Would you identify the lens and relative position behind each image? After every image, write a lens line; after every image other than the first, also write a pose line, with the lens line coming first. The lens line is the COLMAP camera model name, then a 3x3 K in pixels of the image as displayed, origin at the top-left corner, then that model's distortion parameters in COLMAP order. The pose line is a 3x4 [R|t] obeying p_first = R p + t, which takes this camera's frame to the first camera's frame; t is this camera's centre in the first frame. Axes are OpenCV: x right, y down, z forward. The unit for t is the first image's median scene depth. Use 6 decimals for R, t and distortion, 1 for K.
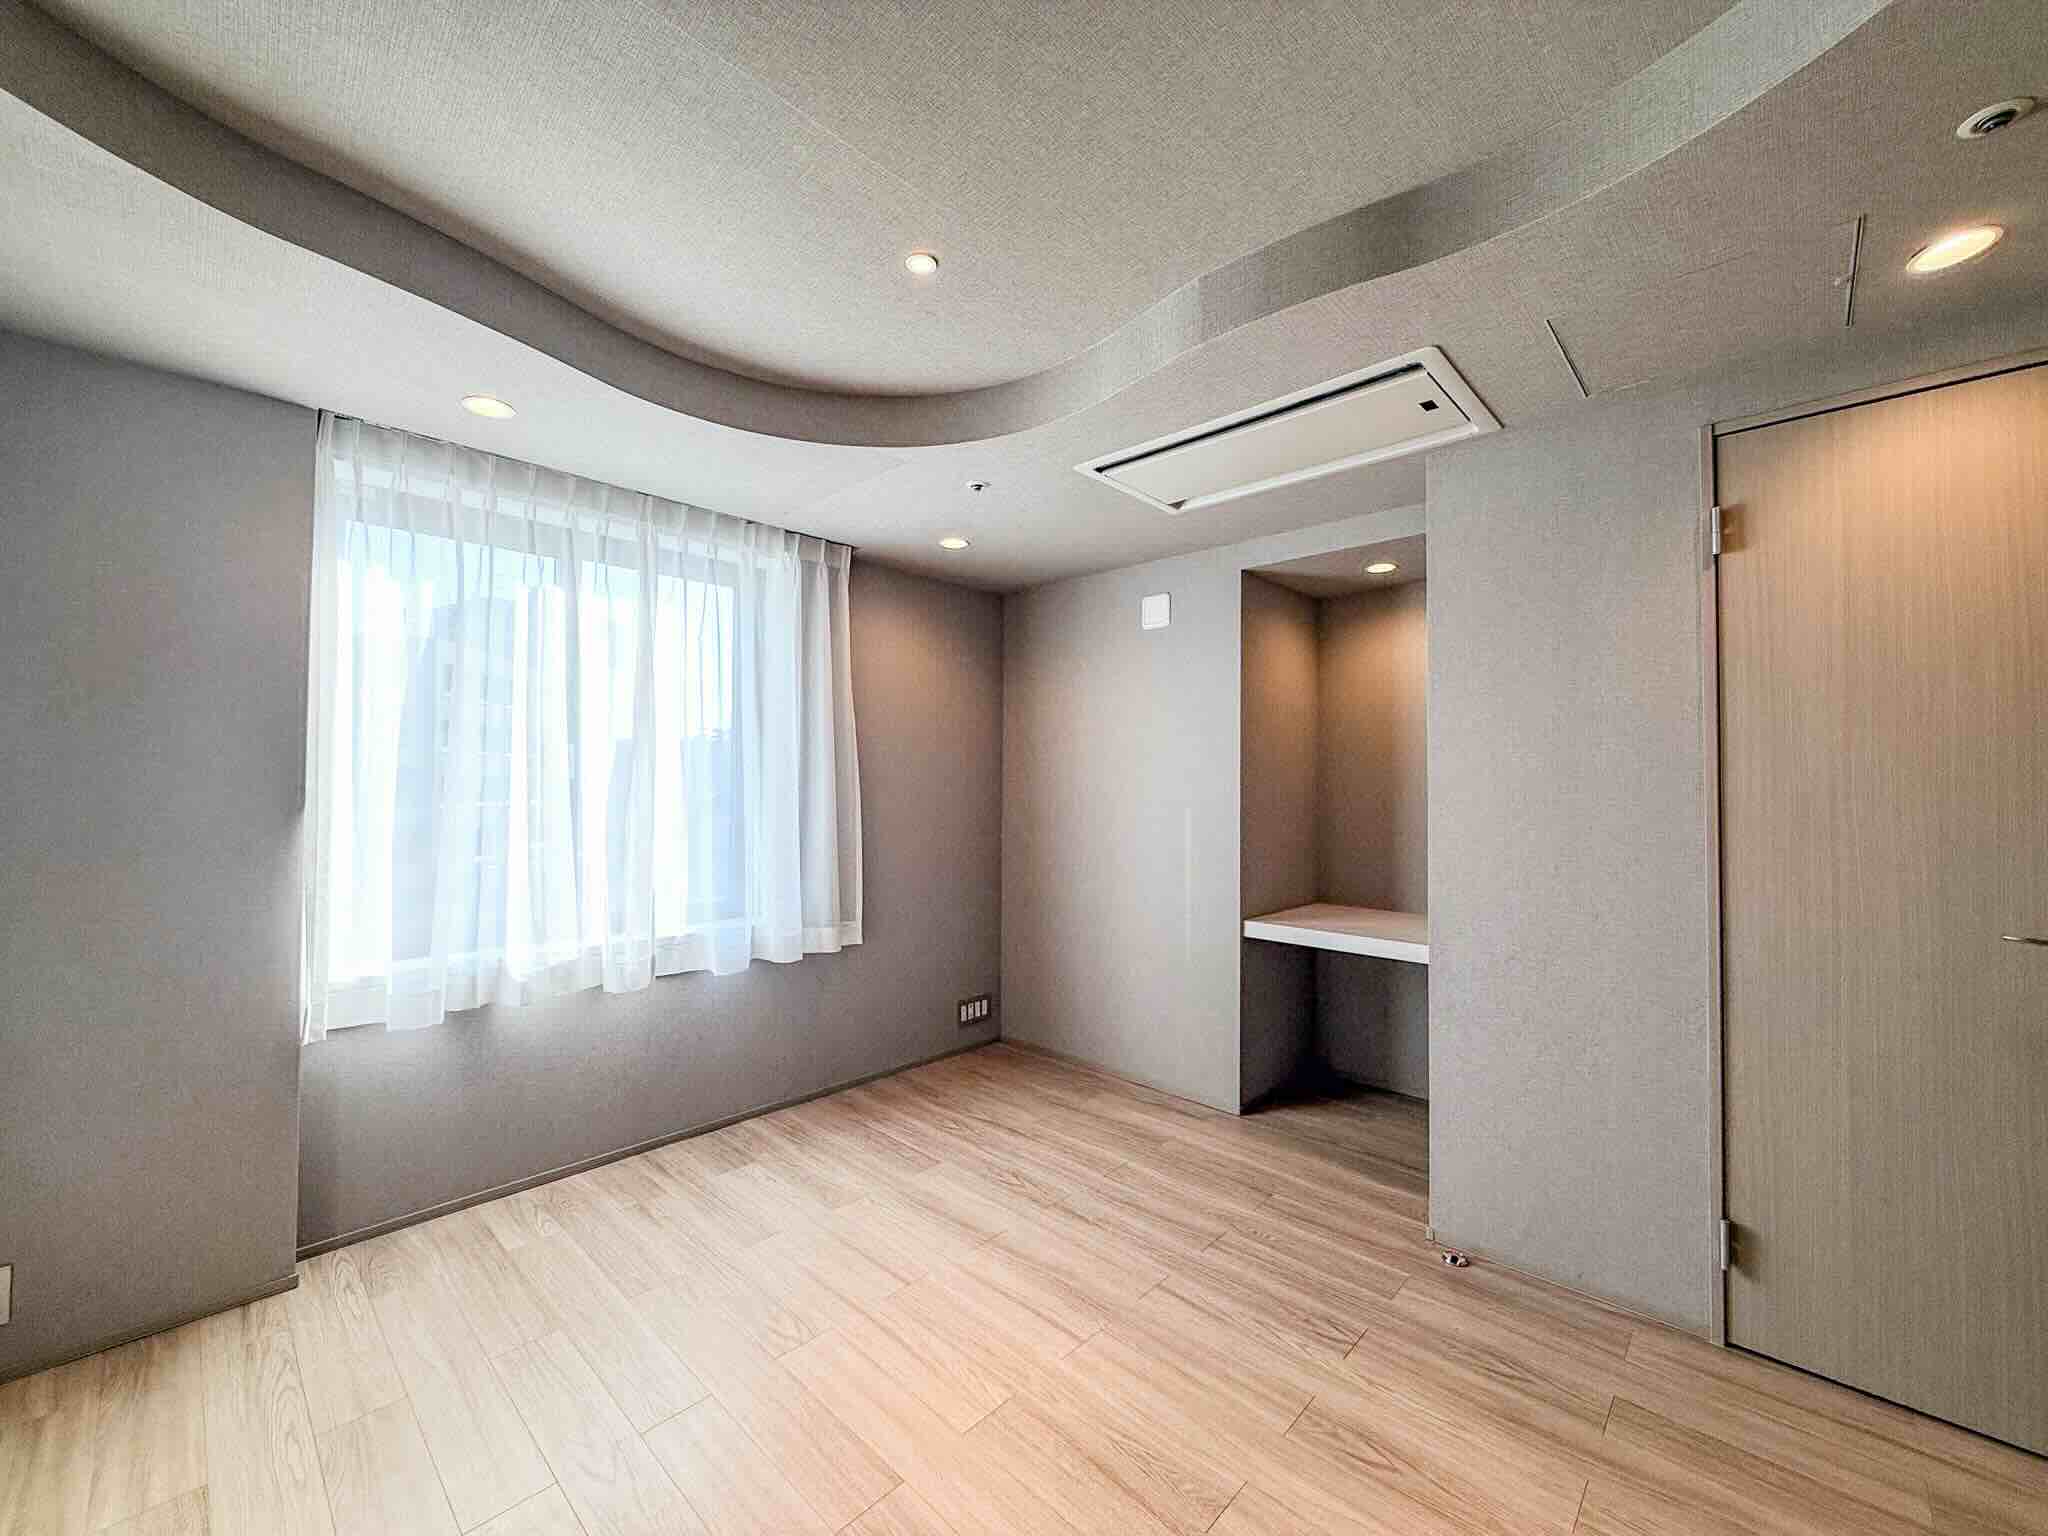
lens RADIAL K [[811.7, 0, 1019.3], [0, 811.7, 761.0], [0, 0, 1]] dist [-0.002053, -0.000518]
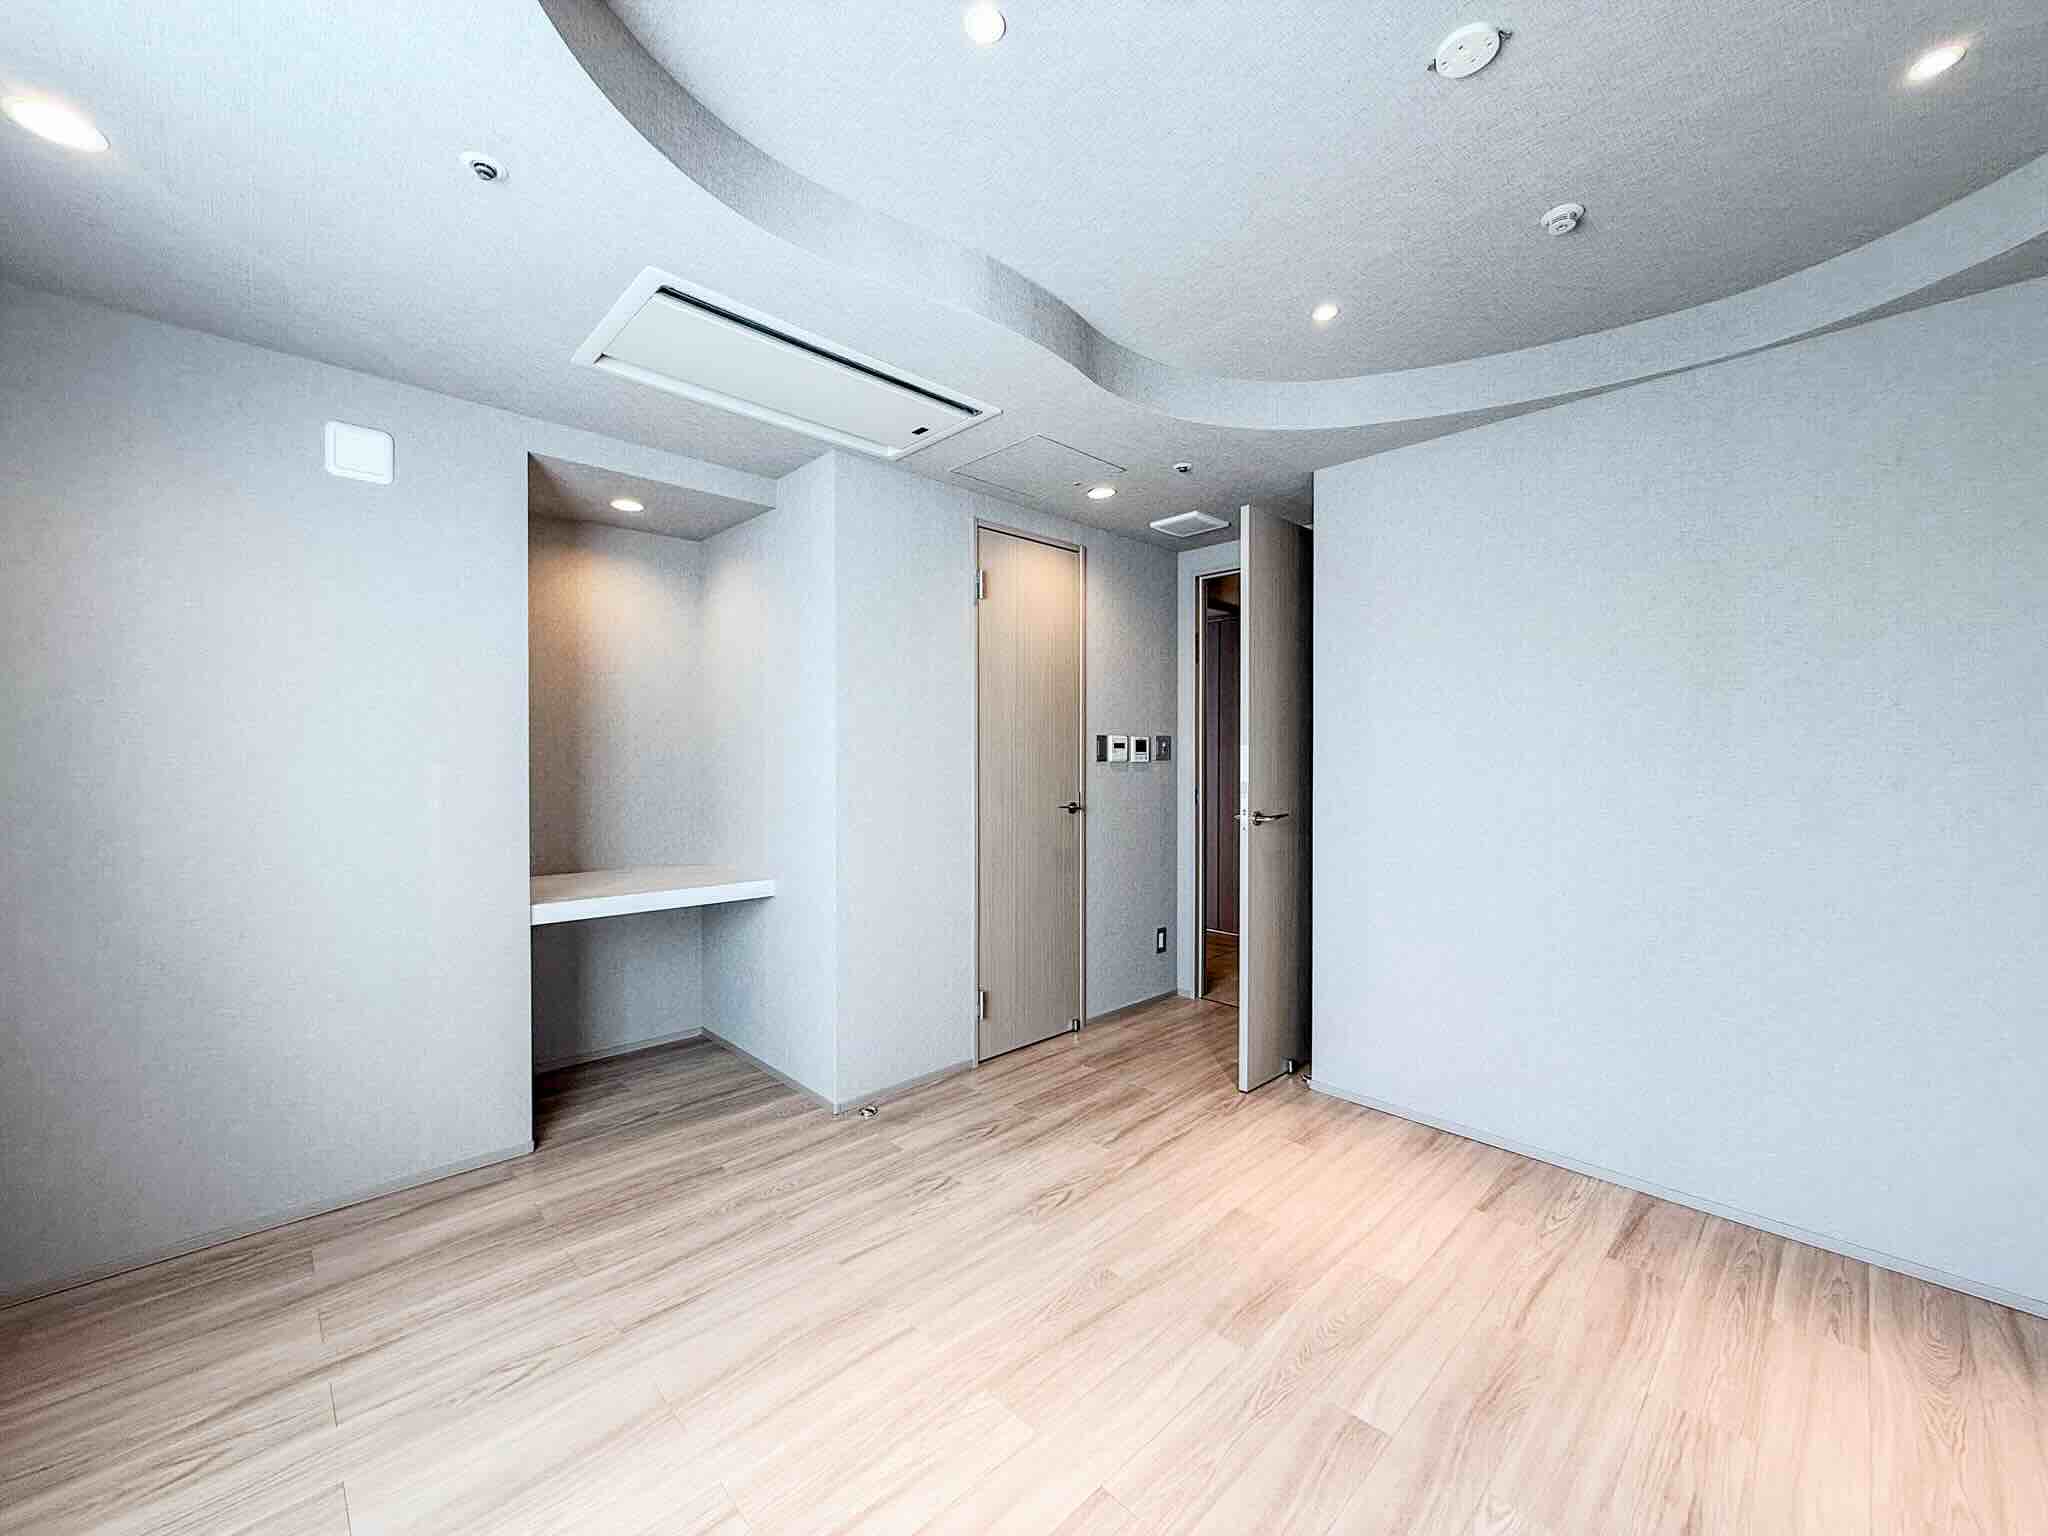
lens RADIAL K [[811.7, 0, 1019.3], [0, 811.7, 761.0], [0, 0, 1]] dist [-0.002053, -0.000518]
pose [[0.042679, -0.010098, 0.999038, -0.763822], [-0.029402, 0.999503, 0.011358, 0.055657], [-0.998656, -0.029859, 0.042361, 0.793341]]
